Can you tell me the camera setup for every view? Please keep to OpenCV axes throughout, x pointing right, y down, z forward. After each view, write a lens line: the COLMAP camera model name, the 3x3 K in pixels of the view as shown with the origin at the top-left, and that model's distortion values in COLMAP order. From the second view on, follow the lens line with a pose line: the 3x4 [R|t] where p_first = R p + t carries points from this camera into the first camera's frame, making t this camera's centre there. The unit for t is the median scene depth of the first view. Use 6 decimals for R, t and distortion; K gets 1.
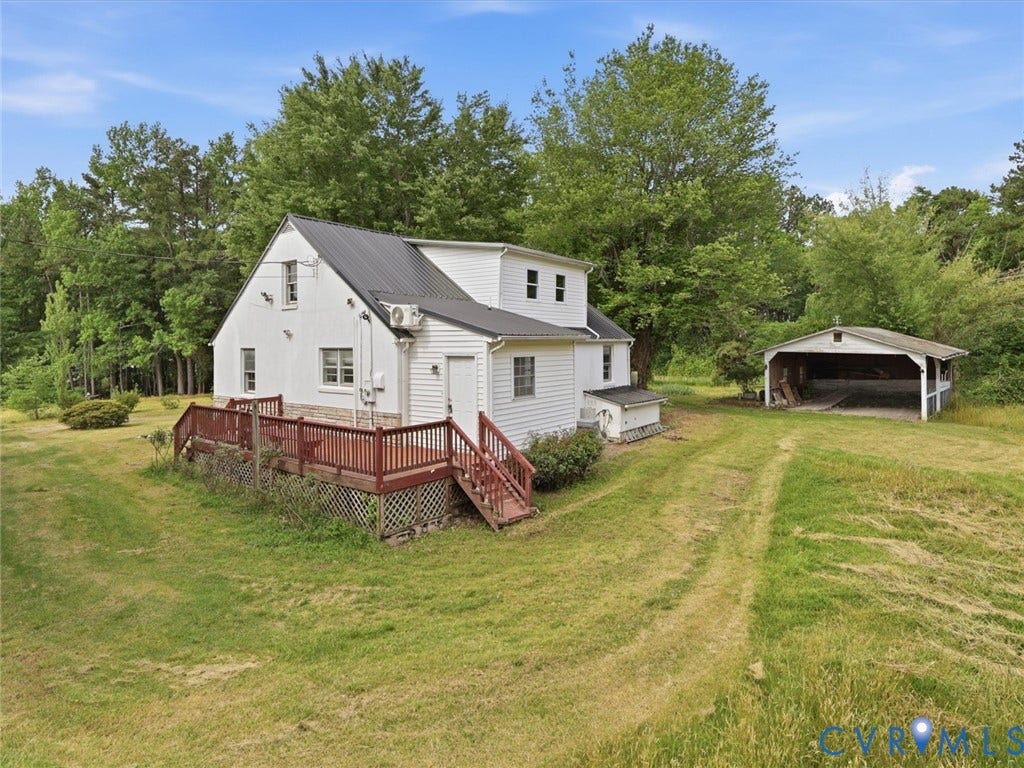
lens RADIAL K [[534.4, 0, 506.5], [0, 534.4, 378.7], [0, 0, 1]] dist [0.001658, 0.001072]
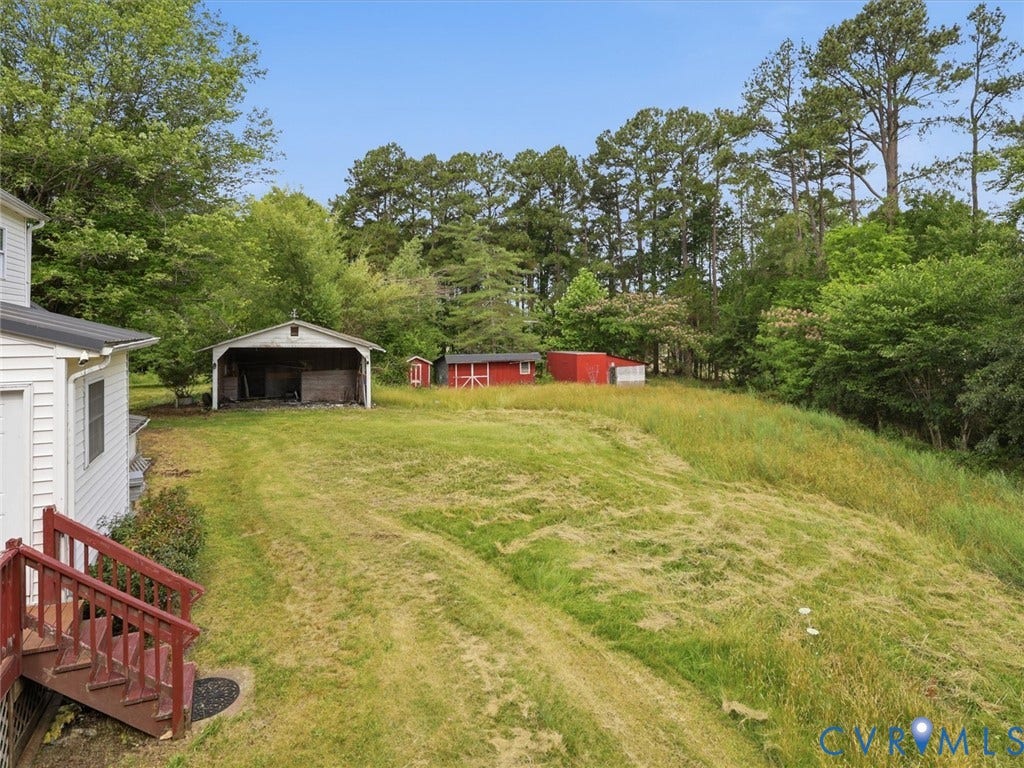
lens RADIAL K [[595.8, 0, 484.1], [0, 595.8, 330.6], [0, 0, 1]] dist [0.000383, 0.000508]
pose [[0.495329, -0.002787, 0.868701, -0.139948], [0.061427, 0.997604, -0.031825, -0.023564], [-0.866531, 0.069126, 0.494313, 0.177720]]
